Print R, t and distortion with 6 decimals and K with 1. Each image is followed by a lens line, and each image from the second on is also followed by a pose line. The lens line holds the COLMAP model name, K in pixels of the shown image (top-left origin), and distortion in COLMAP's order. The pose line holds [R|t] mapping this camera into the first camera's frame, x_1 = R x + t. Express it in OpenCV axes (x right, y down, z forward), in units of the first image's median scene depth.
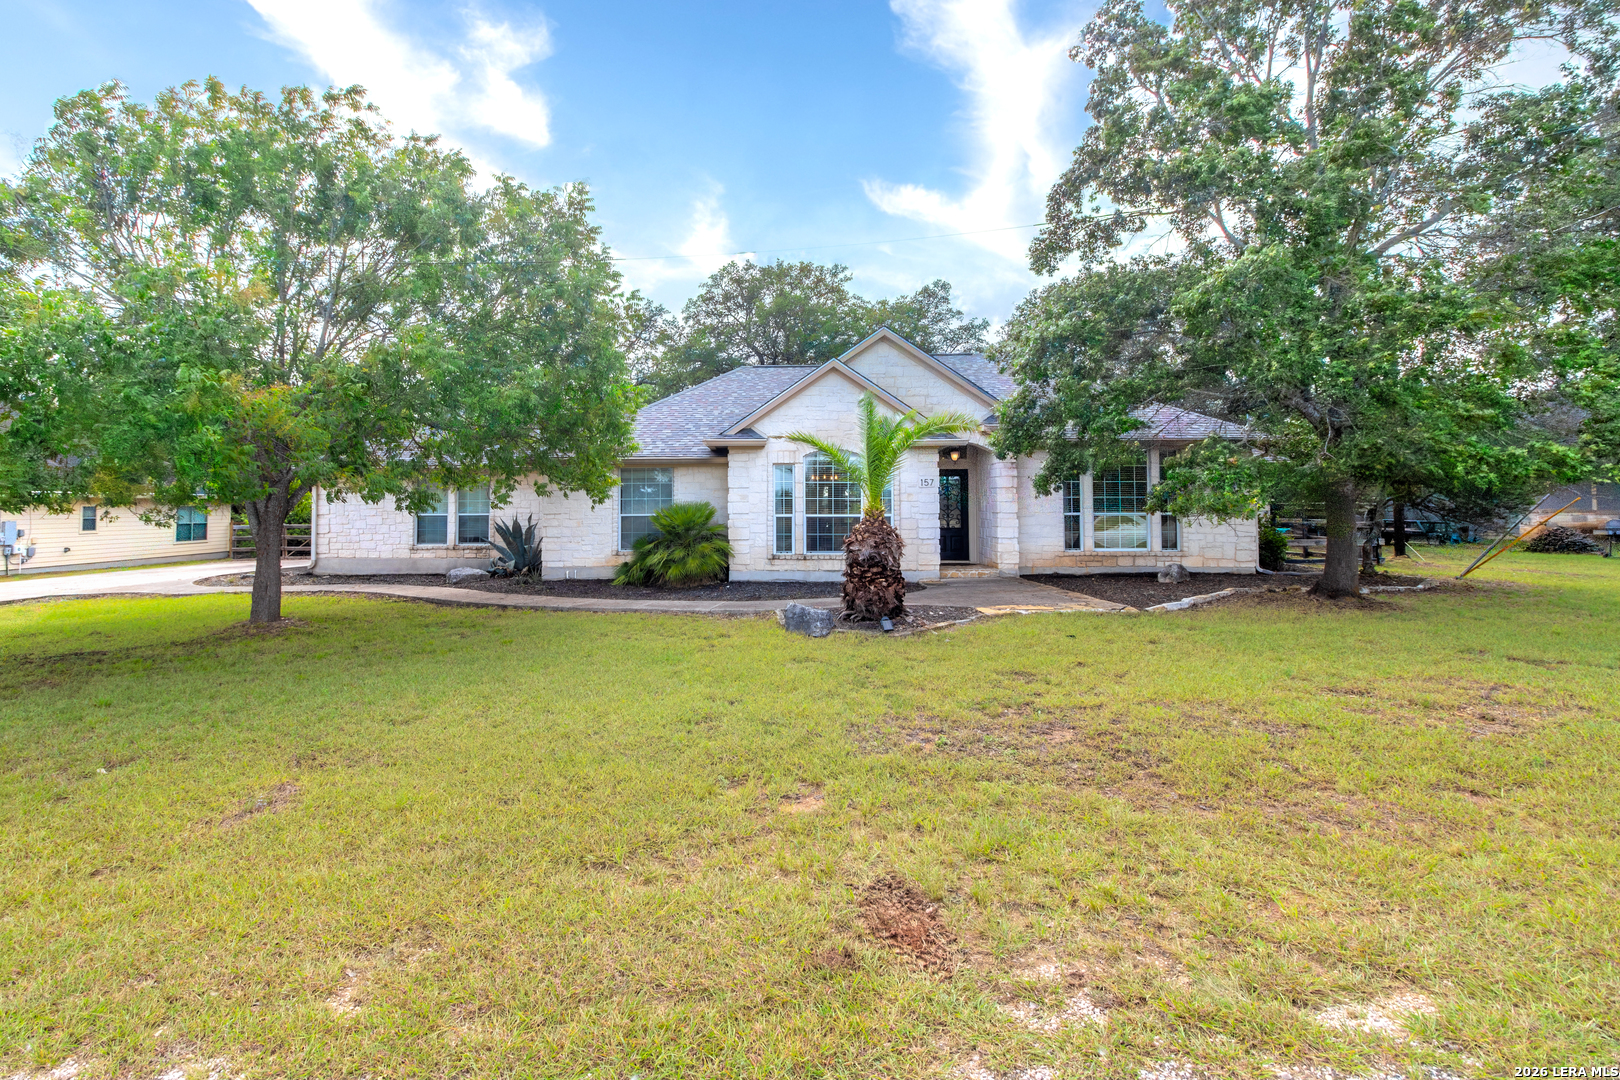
lens RADIAL K [[750.5, 0, 783.7], [0, 750.5, 514.4], [0, 0, 1]] dist [0.002120, 0.000004]
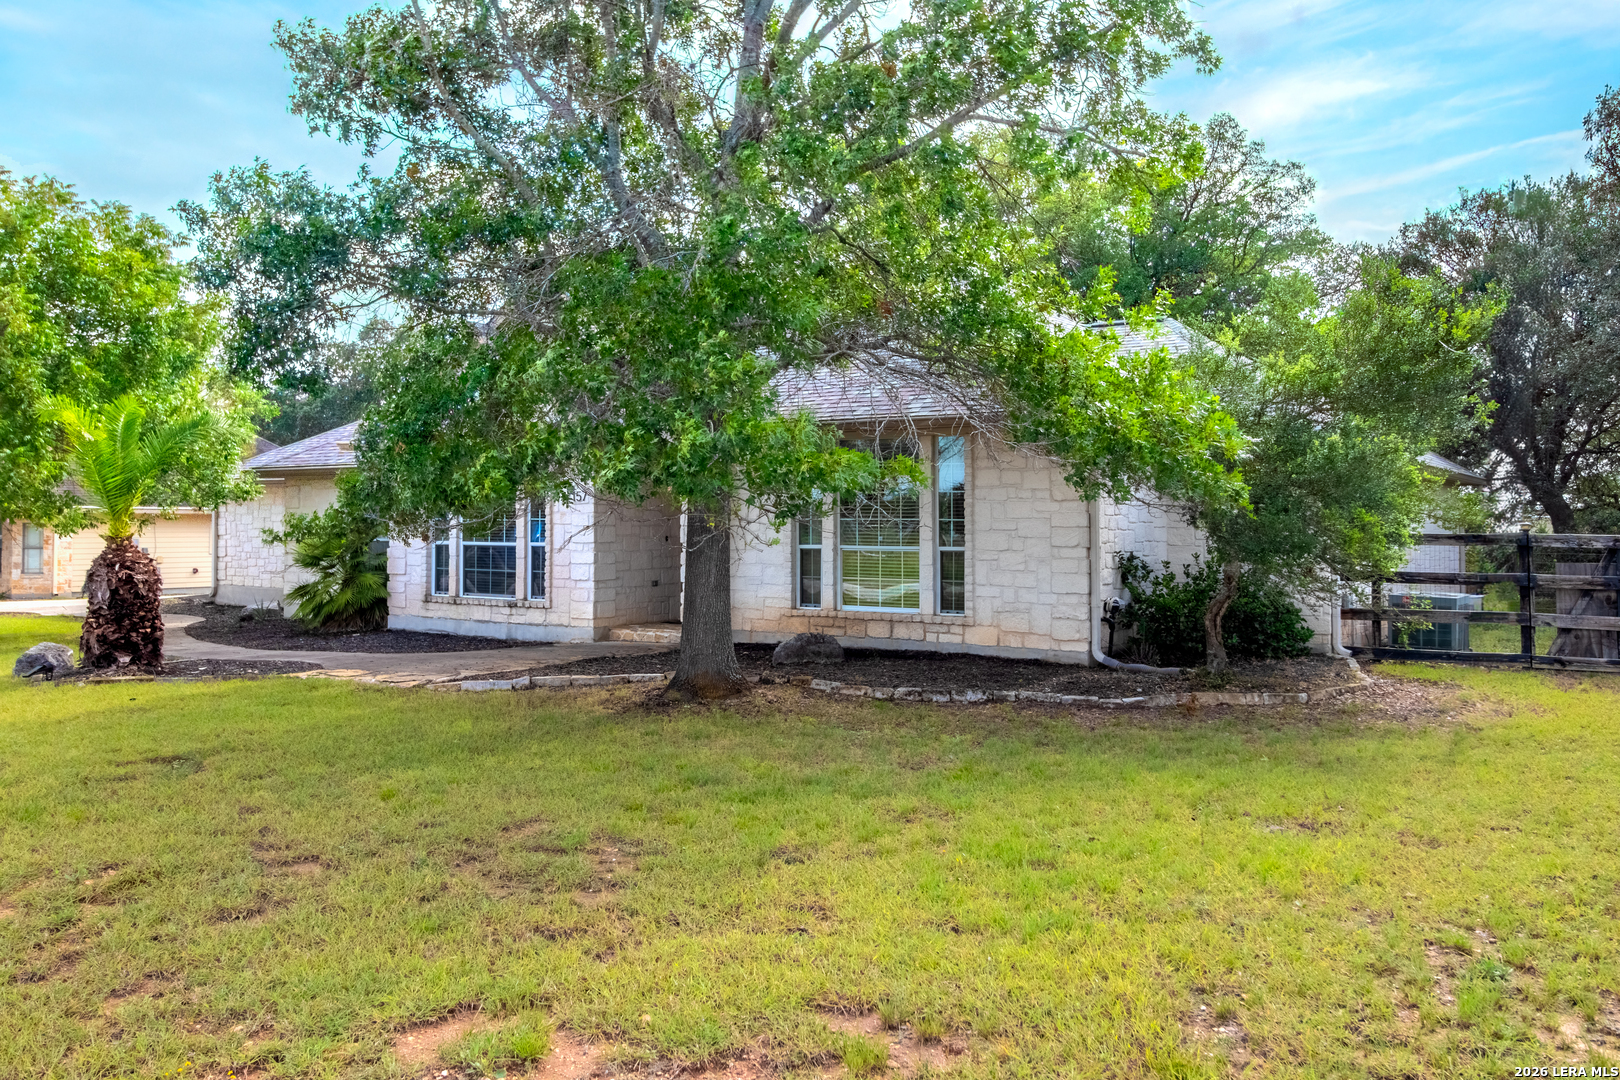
lens RADIAL K [[1297.6, 0, 810.0], [0, 1297.6, 540.0], [0, 0, 1]] dist [0.003365, 0.006853]
pose [[0.831104, 0.010135, -0.556024, 0.933811], [-0.014661, 0.999886, -0.003688, -0.002344], [0.555923, 0.011217, 0.831158, 0.127368]]
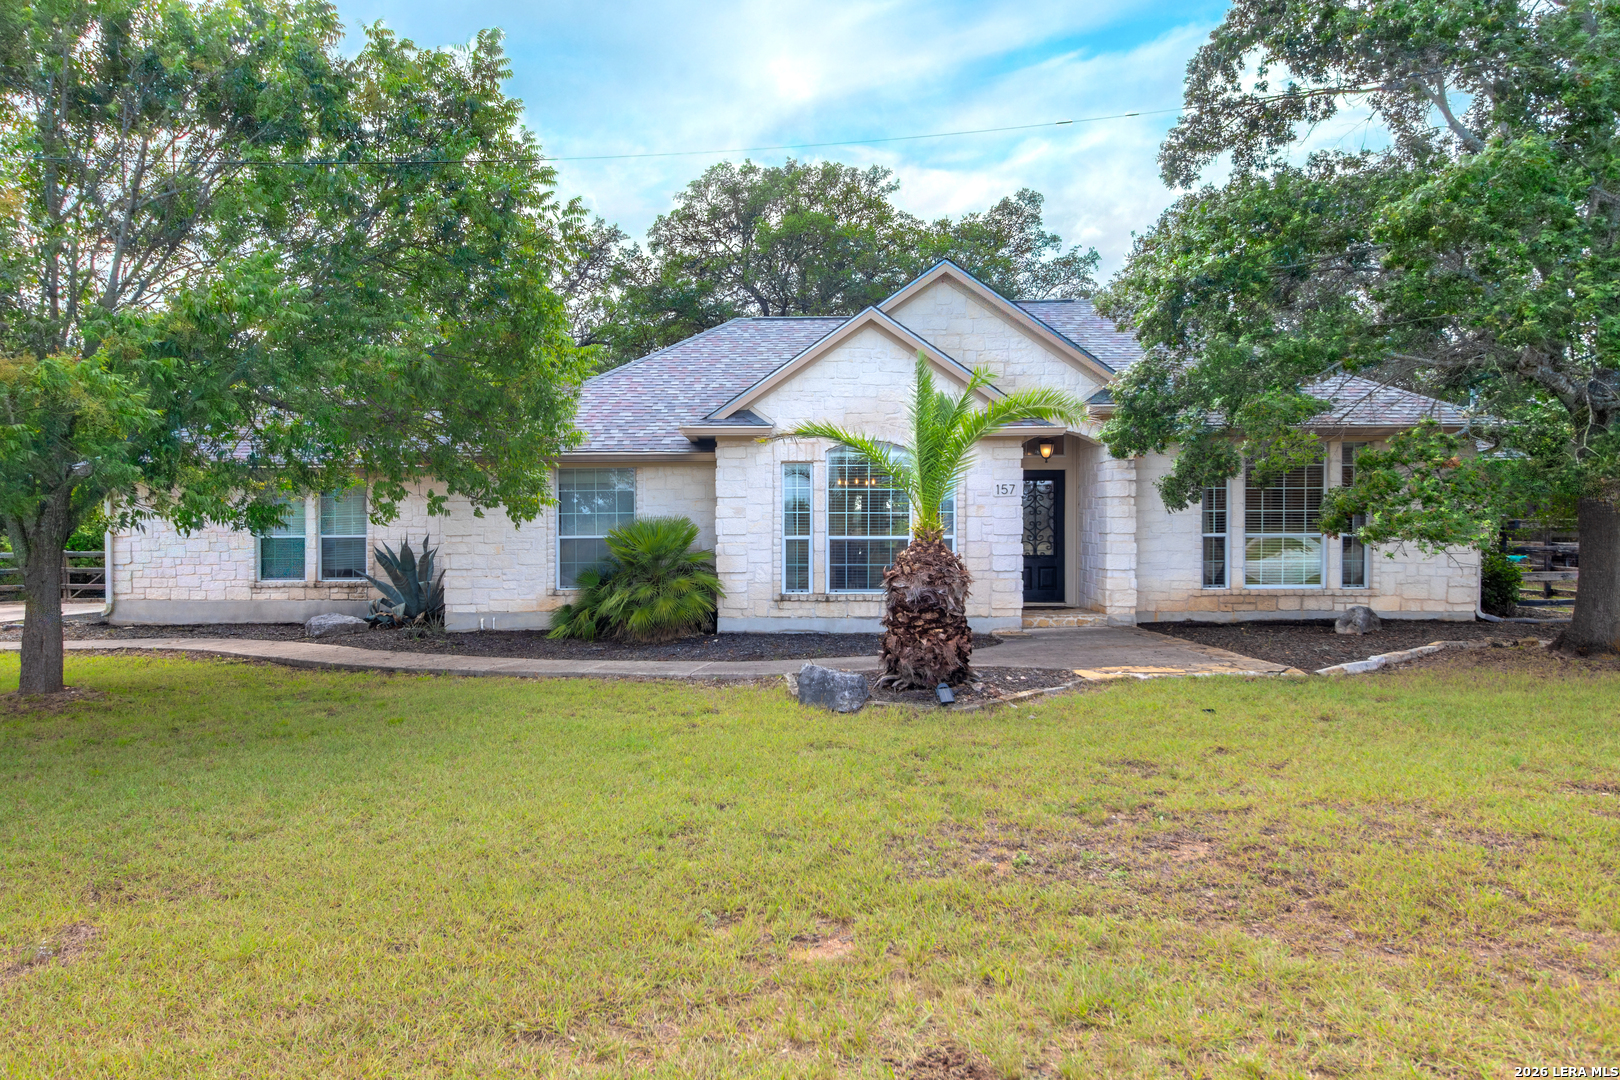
lens RADIAL K [[1130.4, 0, 810.0], [0, 1130.4, 540.0], [0, 0, 1]] dist [-0.006172, -0.000857]
pose [[0.999959, -0.000654, 0.009050, 0.002819], [0.000620, 0.999993, 0.003723, -0.000065], [-0.009053, -0.003717, 0.999952, -0.036790]]
